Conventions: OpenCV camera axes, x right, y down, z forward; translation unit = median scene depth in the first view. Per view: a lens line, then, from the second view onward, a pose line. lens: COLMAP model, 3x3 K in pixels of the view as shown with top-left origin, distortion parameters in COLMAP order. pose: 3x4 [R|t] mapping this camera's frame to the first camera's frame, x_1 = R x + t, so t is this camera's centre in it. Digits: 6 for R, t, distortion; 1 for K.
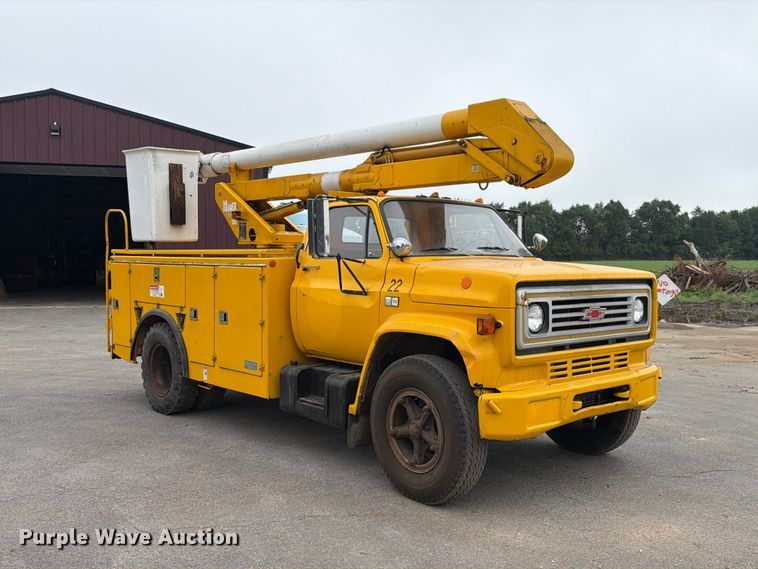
lens RADIAL K [[758.1, 0, 379.0], [0, 758.1, 284.5], [0, 0, 1]] dist [0.097910, -0.017379]
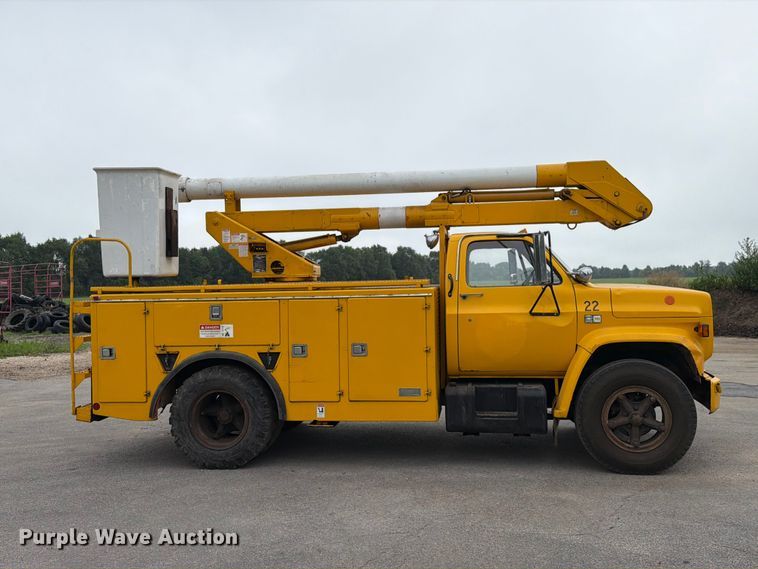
lens RADIAL K [[758.1, 0, 379.0], [0, 758.1, 284.5], [0, 0, 1]] dist [0.097910, -0.017379]
pose [[0.753177, -0.020581, 0.657496, -0.761583], [0.051060, 0.998324, -0.027241, -0.012193], [-0.655834, 0.054089, 0.752965, 0.212232]]
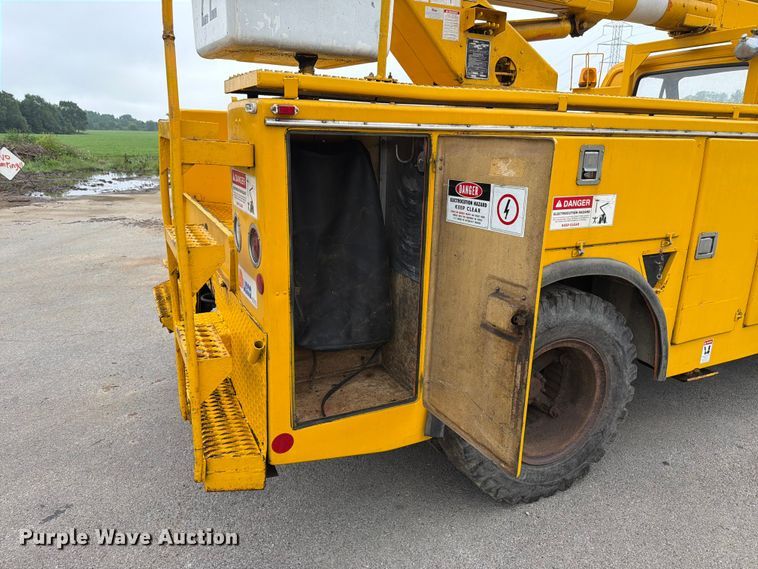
lens RADIAL K [[551.7, 0, 379.0], [0, 551.7, 284.5], [0, 0, 1]] dist [-0.004078, 0.000177]
pose [[0.245411, -0.254165, 0.935507, -0.593194], [0.028116, 0.966478, 0.255204, -0.028774], [-0.969011, -0.036327, 0.244330, 1.073031]]
